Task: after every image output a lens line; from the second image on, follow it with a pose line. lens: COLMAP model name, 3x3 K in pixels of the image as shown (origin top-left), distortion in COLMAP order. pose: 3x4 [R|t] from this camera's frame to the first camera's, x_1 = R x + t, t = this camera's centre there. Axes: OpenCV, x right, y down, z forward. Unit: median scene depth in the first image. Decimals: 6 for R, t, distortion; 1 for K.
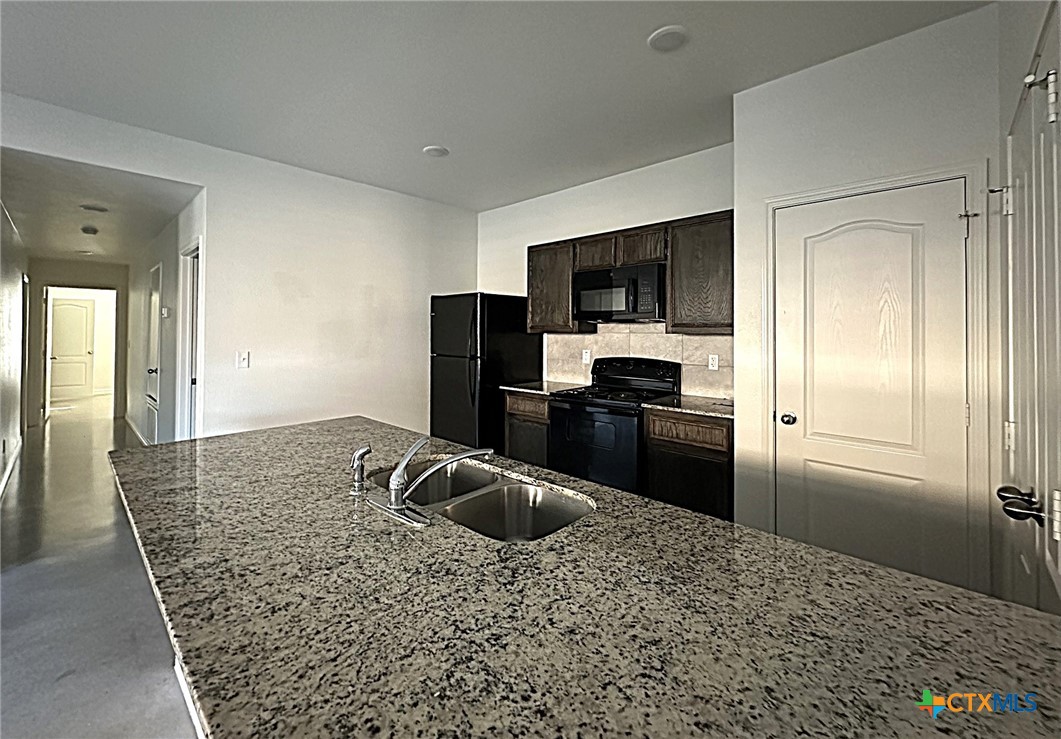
lens RADIAL K [[450.1, 0, 529.4], [0, 450.1, 326.9], [0, 0, 1]] dist [-0.000243, -0.000012]
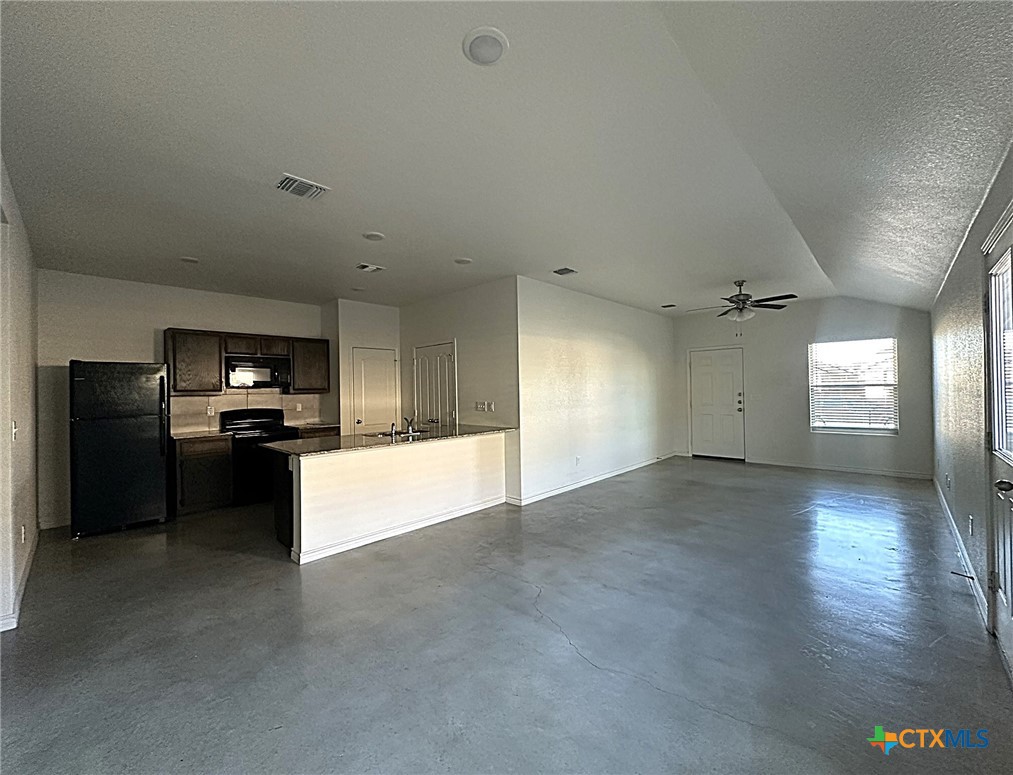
lens RADIAL K [[407.9, 0, 506.5], [0, 407.9, 387.5], [0, 0, 1]] dist [-0.000721, -0.000195]
pose [[0.015773, 0.008265, 0.999841, -1.361952], [0.006130, 0.999946, -0.008363, 0.007850], [-0.999857, 0.006261, 0.015721, 0.024616]]
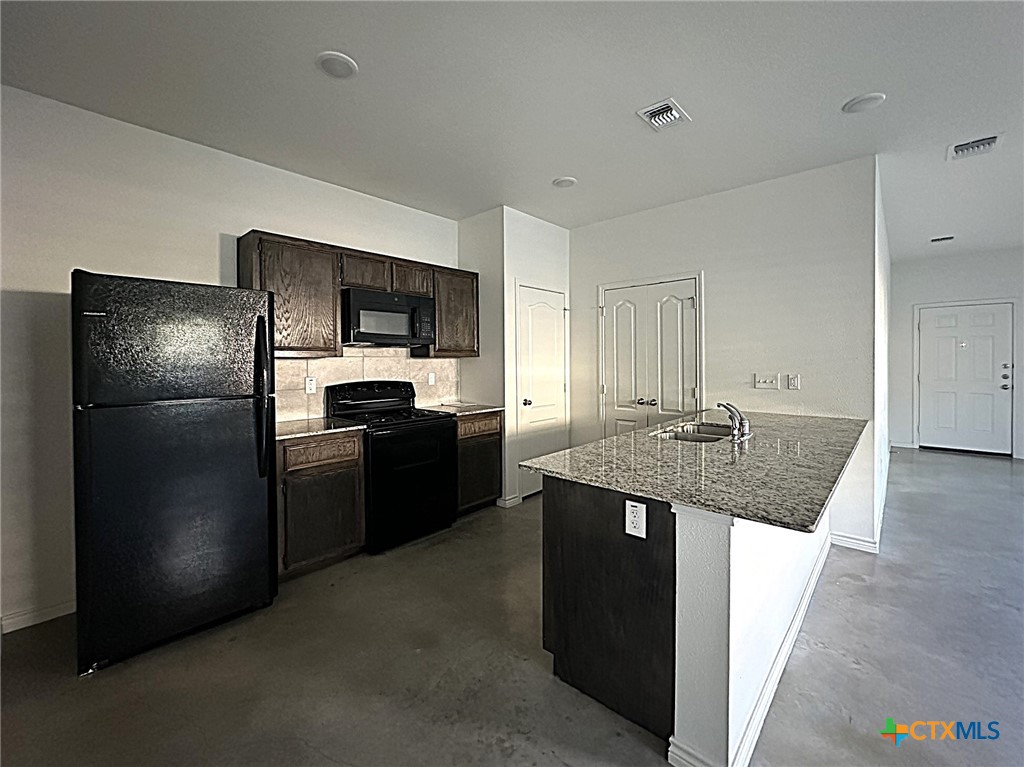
lens RADIAL K [[413.6, 0, 515.7], [0, 413.6, 364.7], [0, 0, 1]] dist [0.000742, 0.000179]
pose [[-0.033611, -0.012825, 0.999353, -0.758511], [-0.006039, 0.999902, 0.012629, 0.018826], [-0.999417, -0.005610, -0.033685, 0.748939]]
